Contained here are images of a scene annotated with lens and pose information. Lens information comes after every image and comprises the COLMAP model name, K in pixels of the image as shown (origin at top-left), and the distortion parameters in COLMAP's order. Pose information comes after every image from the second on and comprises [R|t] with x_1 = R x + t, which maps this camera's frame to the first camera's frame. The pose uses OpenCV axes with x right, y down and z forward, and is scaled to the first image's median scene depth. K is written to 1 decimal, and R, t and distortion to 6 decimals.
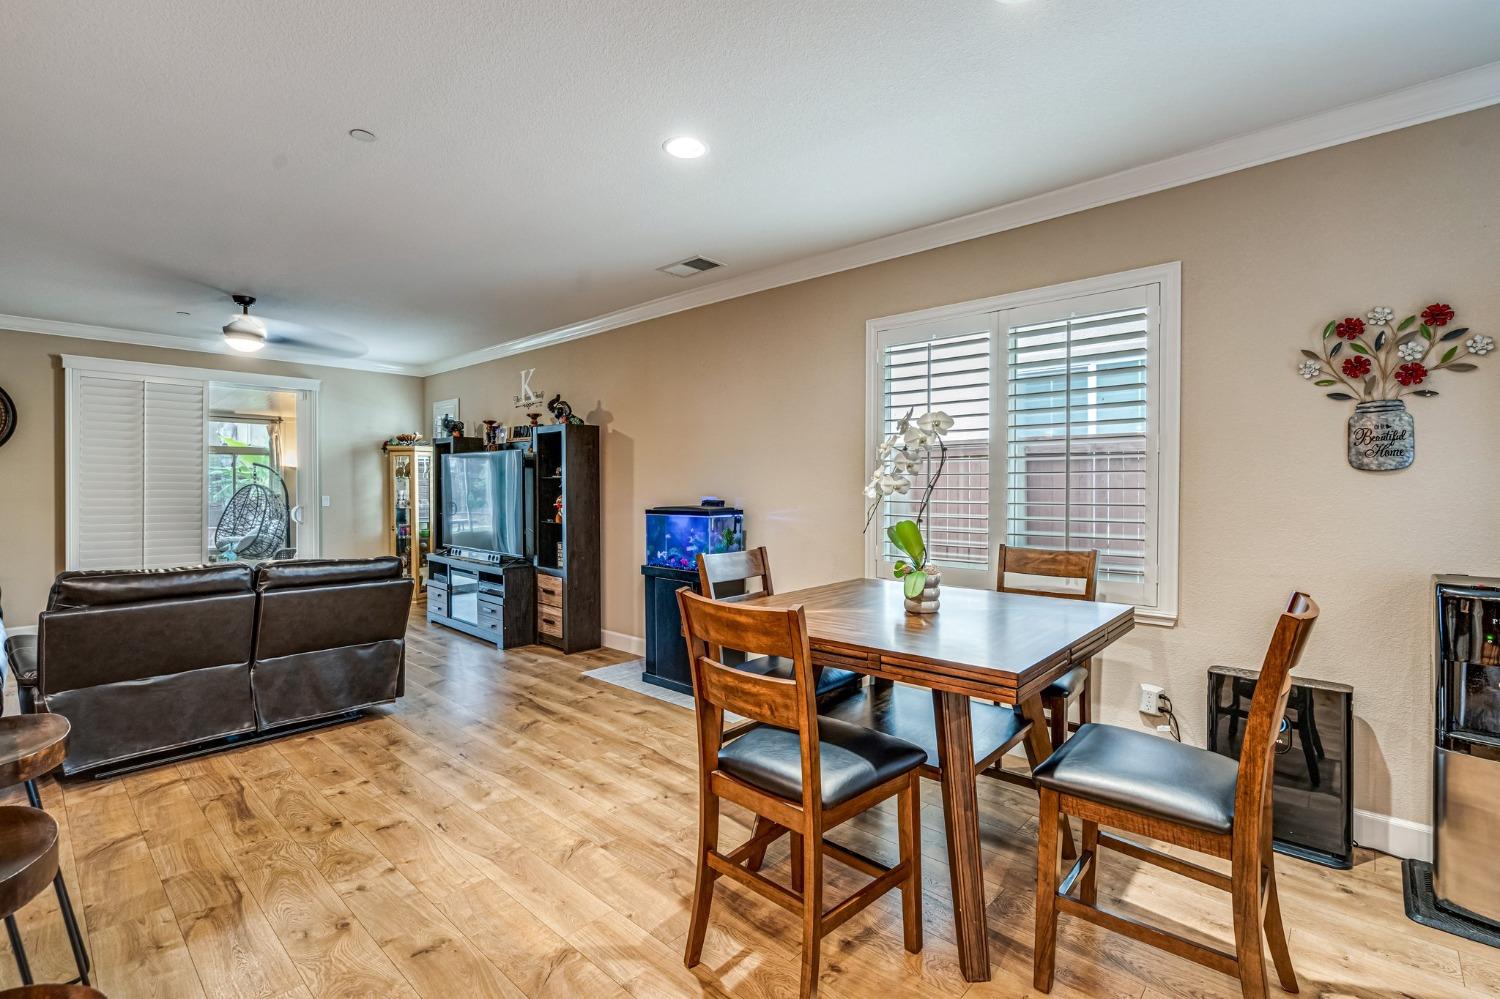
lens RADIAL K [[685.4, 0, 752.2], [0, 685.4, 496.0], [0, 0, 1]] dist [-0.016073, 0.006822]
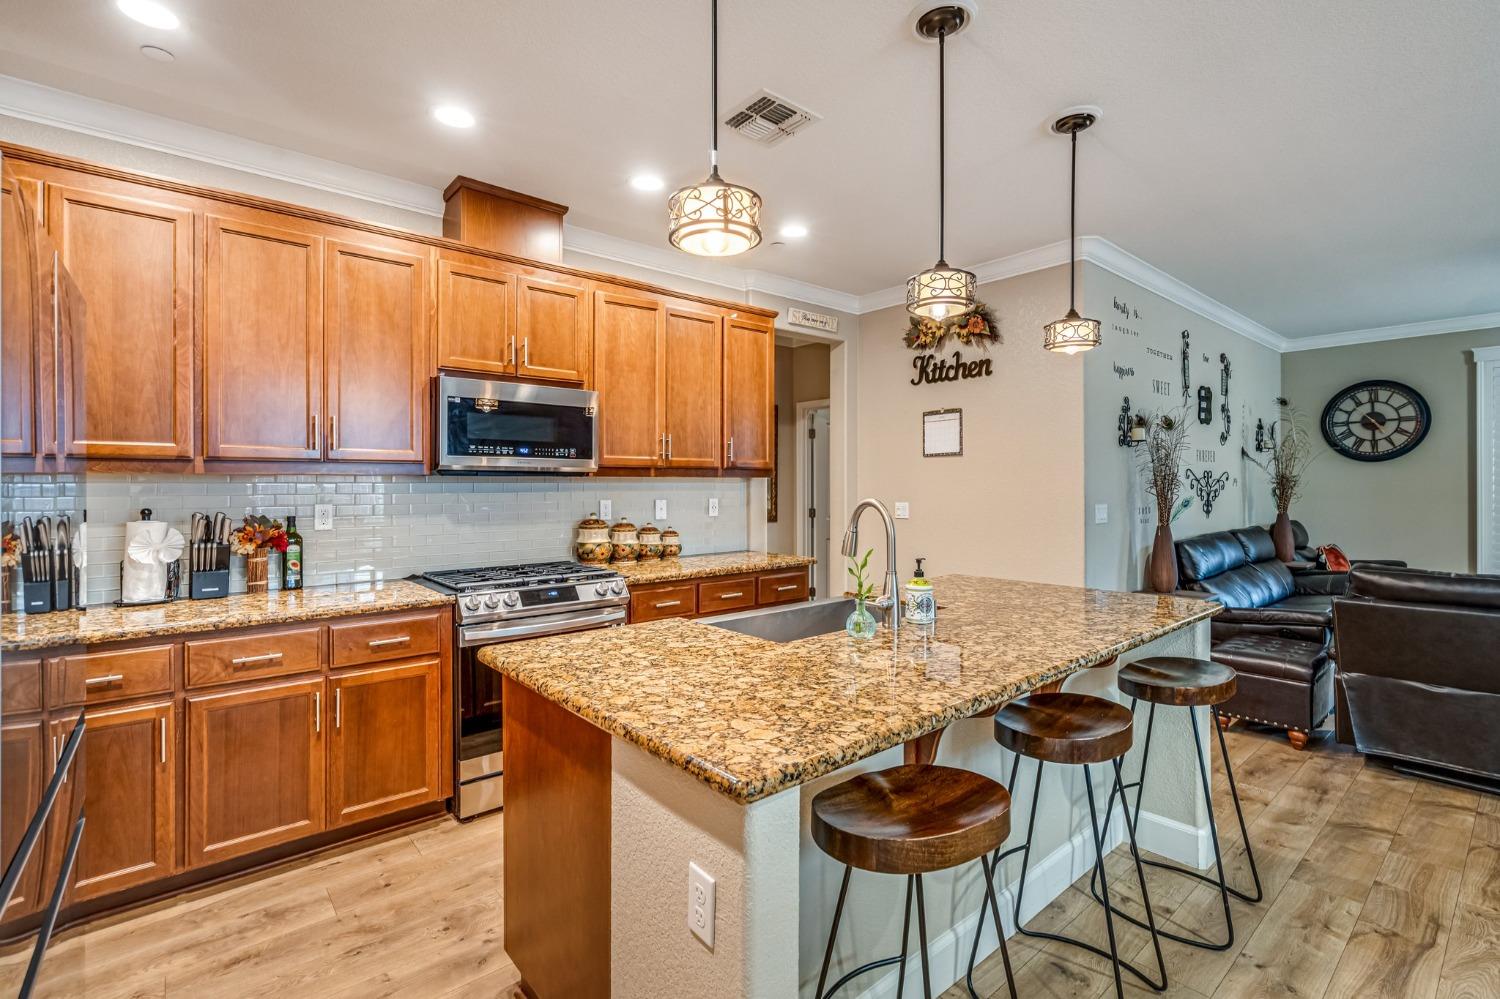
lens RADIAL K [[685.4, 0, 745.4], [0, 685.4, 486.2], [0, 0, 1]] dist [-0.016073, 0.006822]
pose [[-0.130369, -0.002033, -0.991463, 0.163580], [-0.008619, 0.999962, -0.000917, -0.001111], [0.991428, 0.008426, -0.130381, 0.148367]]
